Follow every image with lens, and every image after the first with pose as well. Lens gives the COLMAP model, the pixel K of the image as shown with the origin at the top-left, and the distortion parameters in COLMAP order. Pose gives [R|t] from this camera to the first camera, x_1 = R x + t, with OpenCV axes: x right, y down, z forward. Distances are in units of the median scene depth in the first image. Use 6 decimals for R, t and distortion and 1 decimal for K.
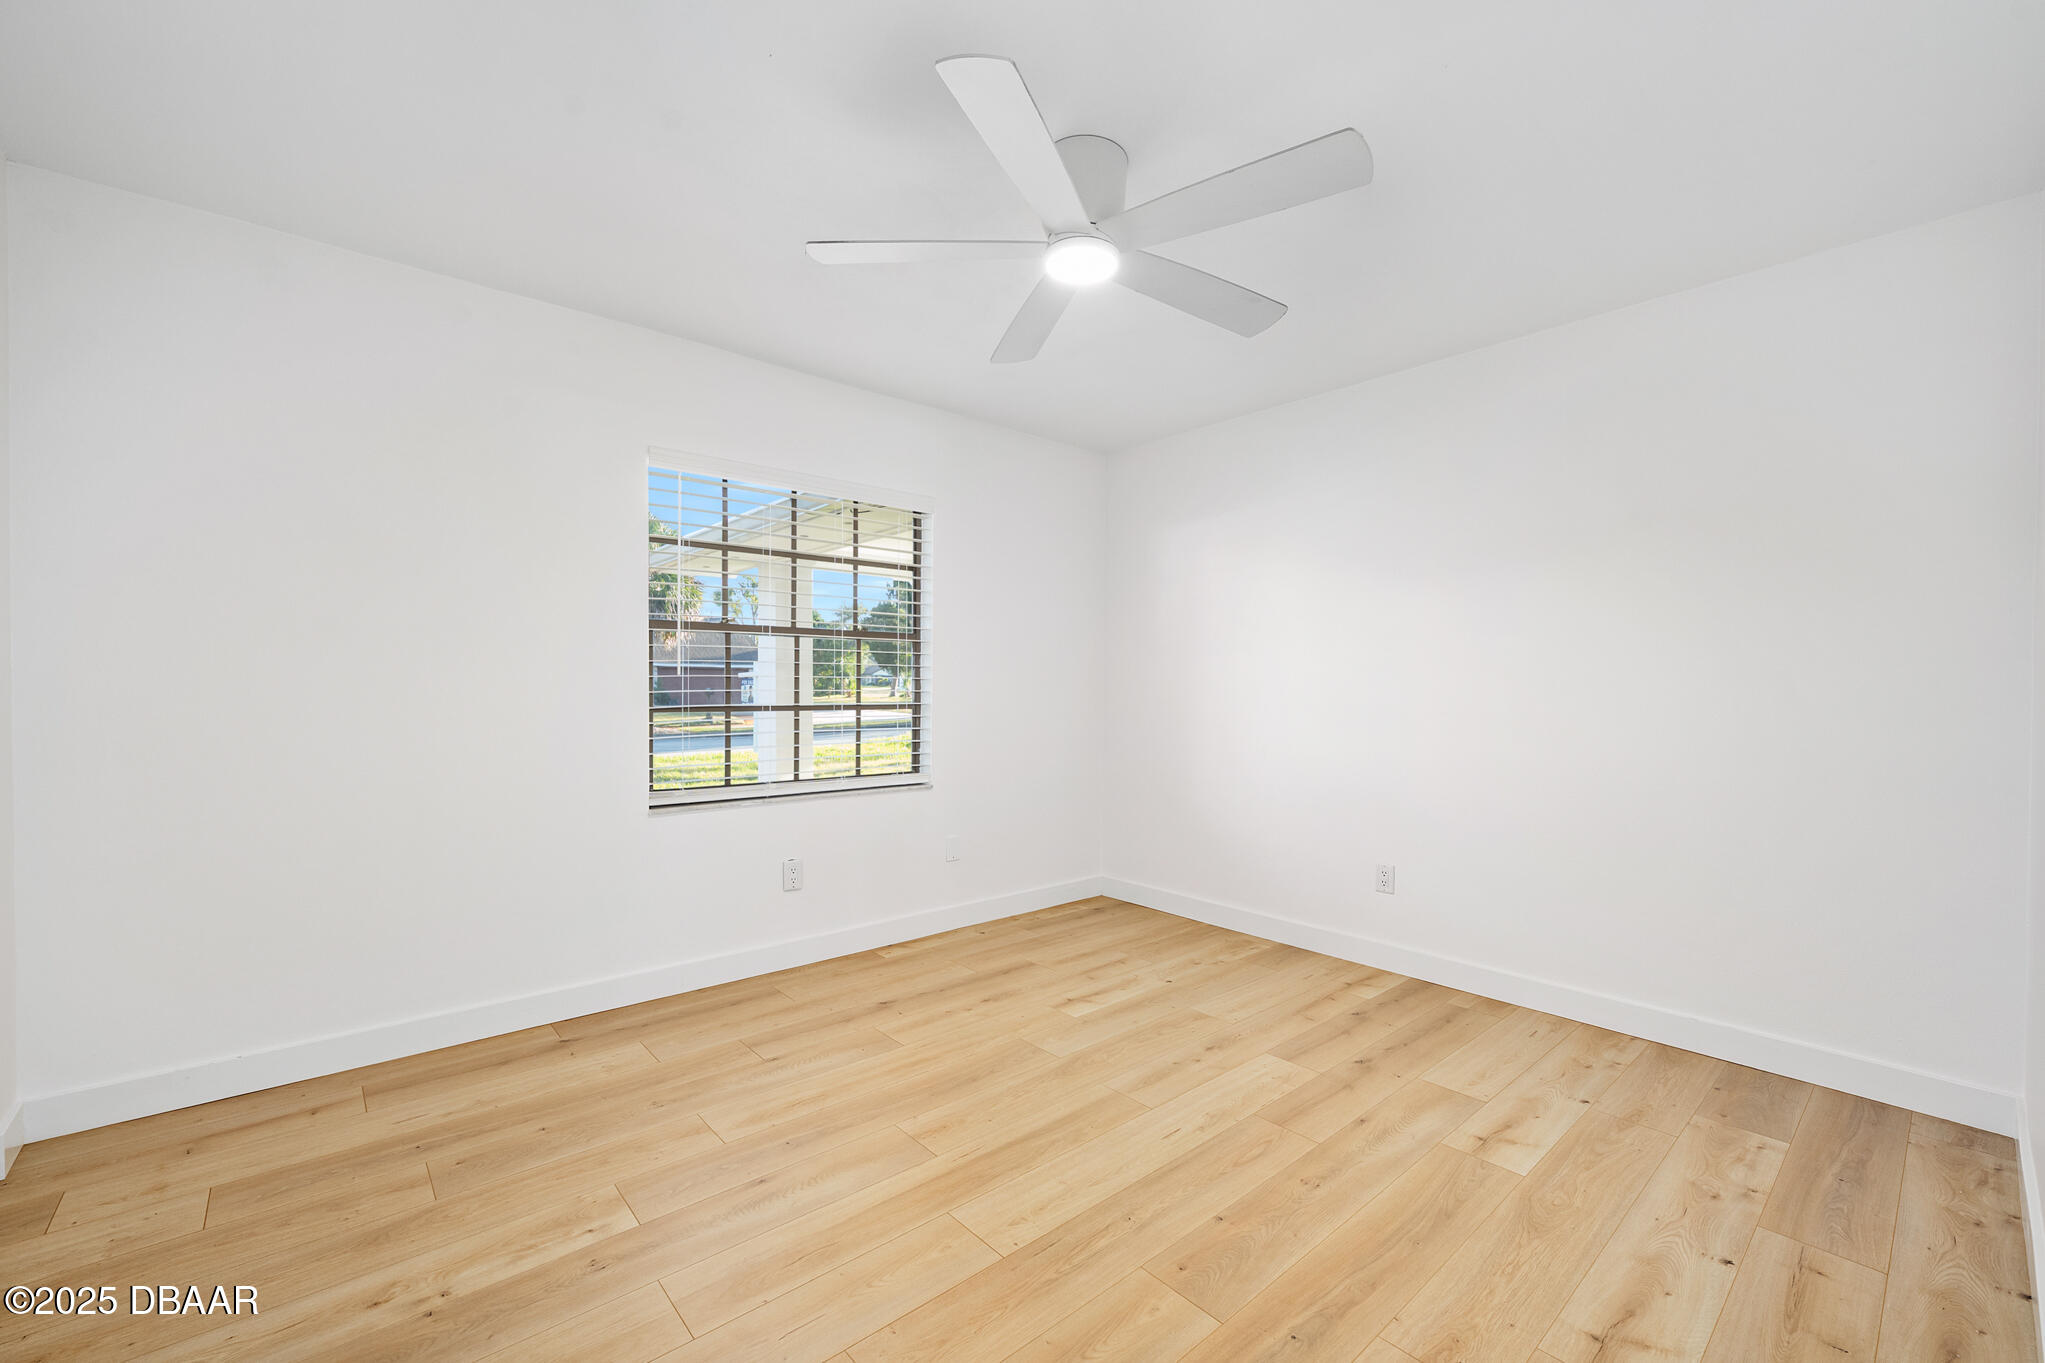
lens RADIAL K [[829.8, 0, 1022.5], [0, 829.8, 681.5], [0, 0, 1]] dist [0.000233, -0.000007]
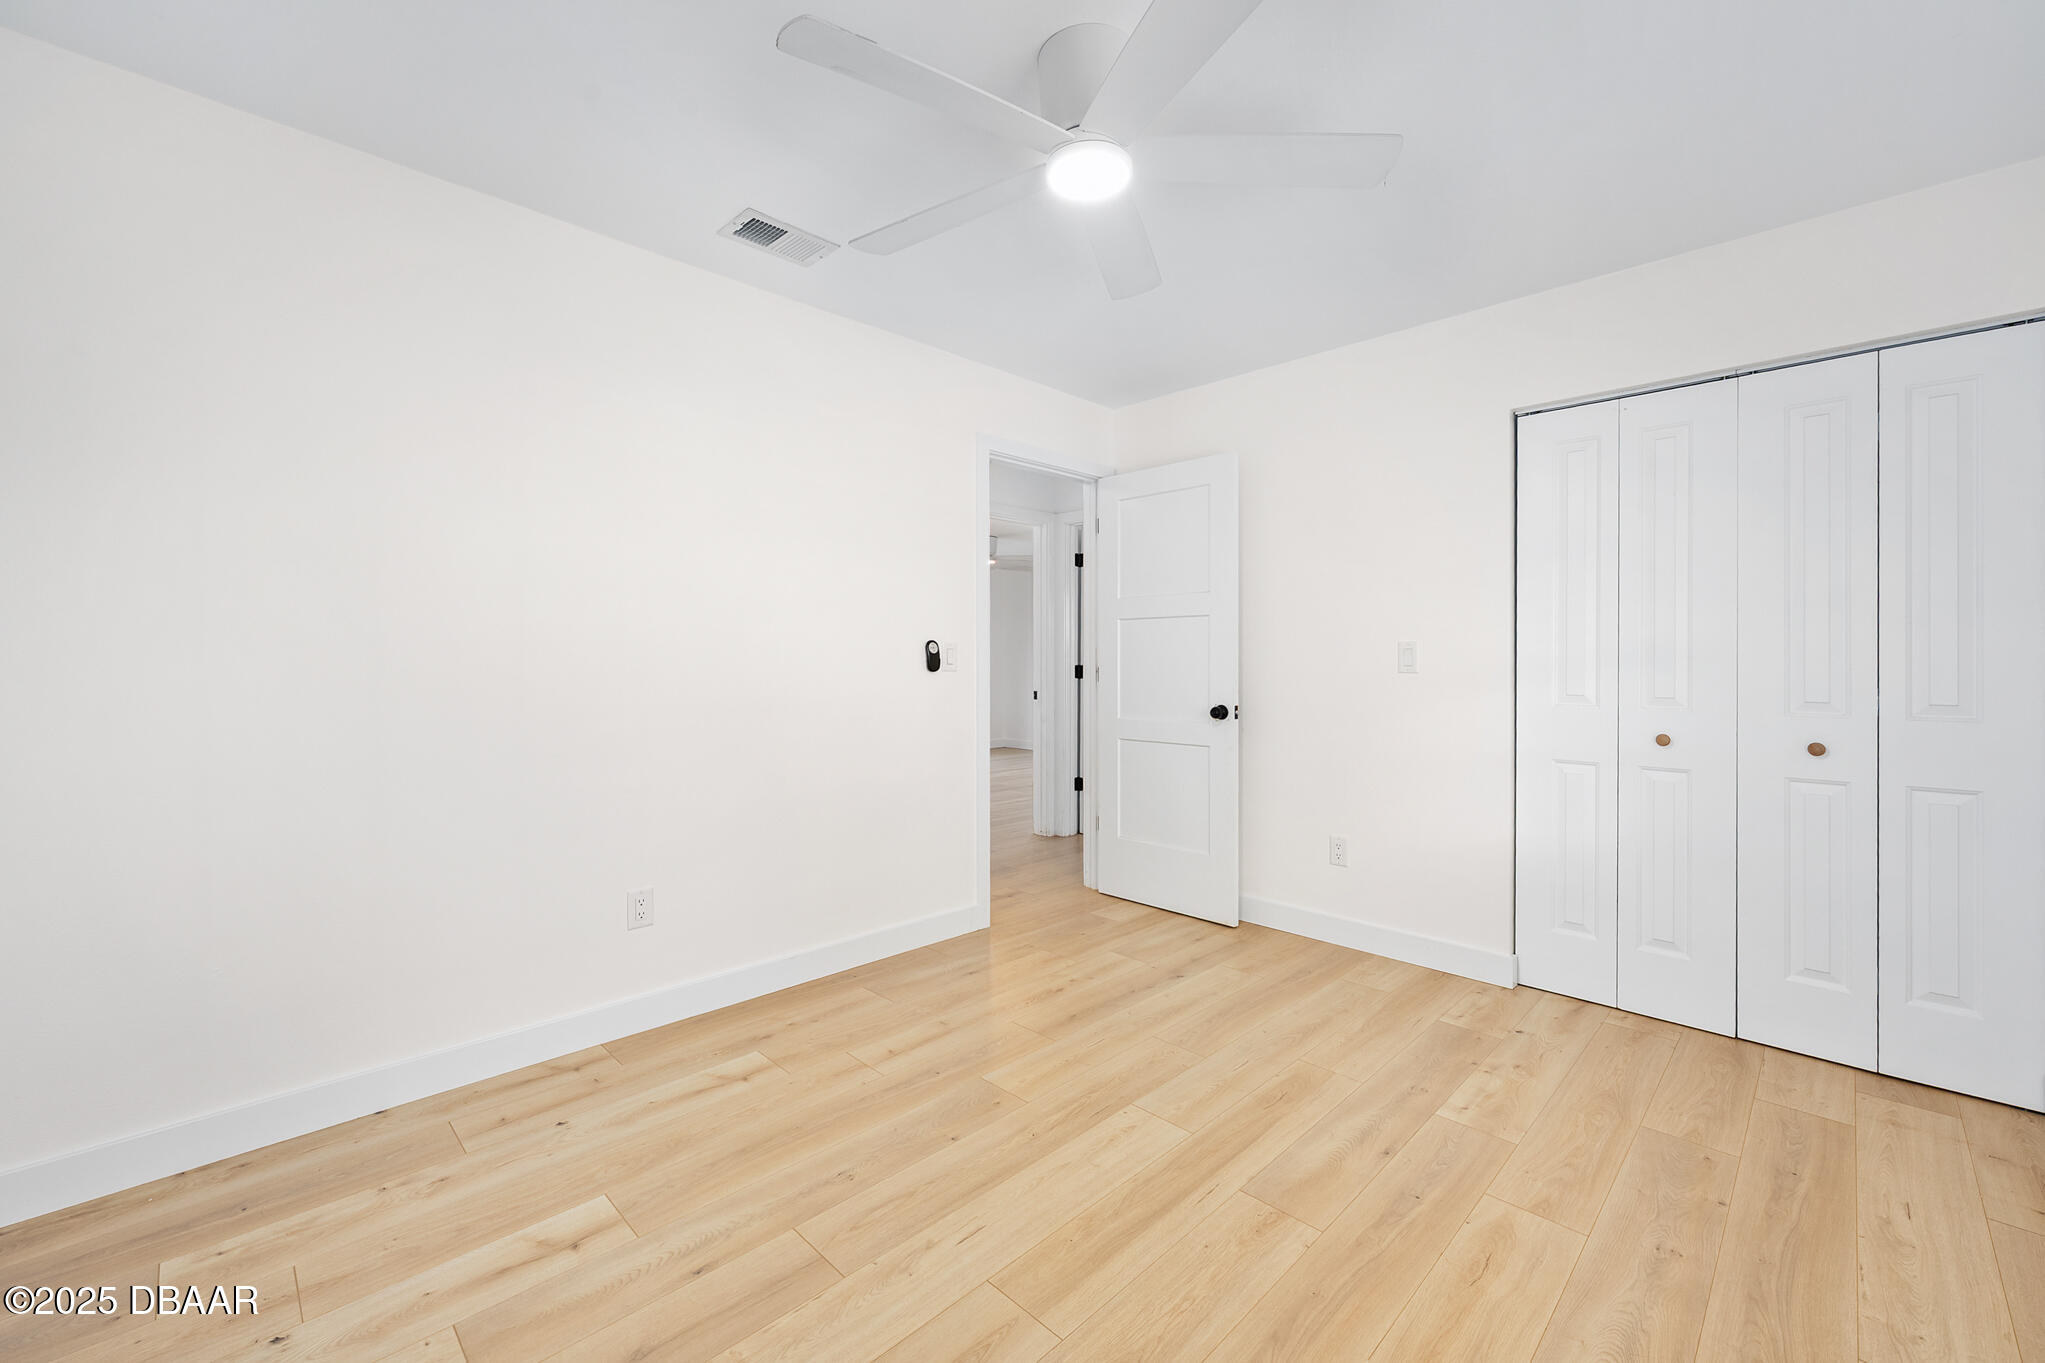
lens RADIAL K [[829.8, 0, 1022.5], [0, 829.8, 681.5], [0, 0, 1]] dist [0.000233, -0.000007]
pose [[-0.998098, -0.006524, -0.061304, 0.202425], [-0.007477, 0.999855, 0.015323, 0.005057], [0.061195, 0.015753, -0.998002, 1.979512]]
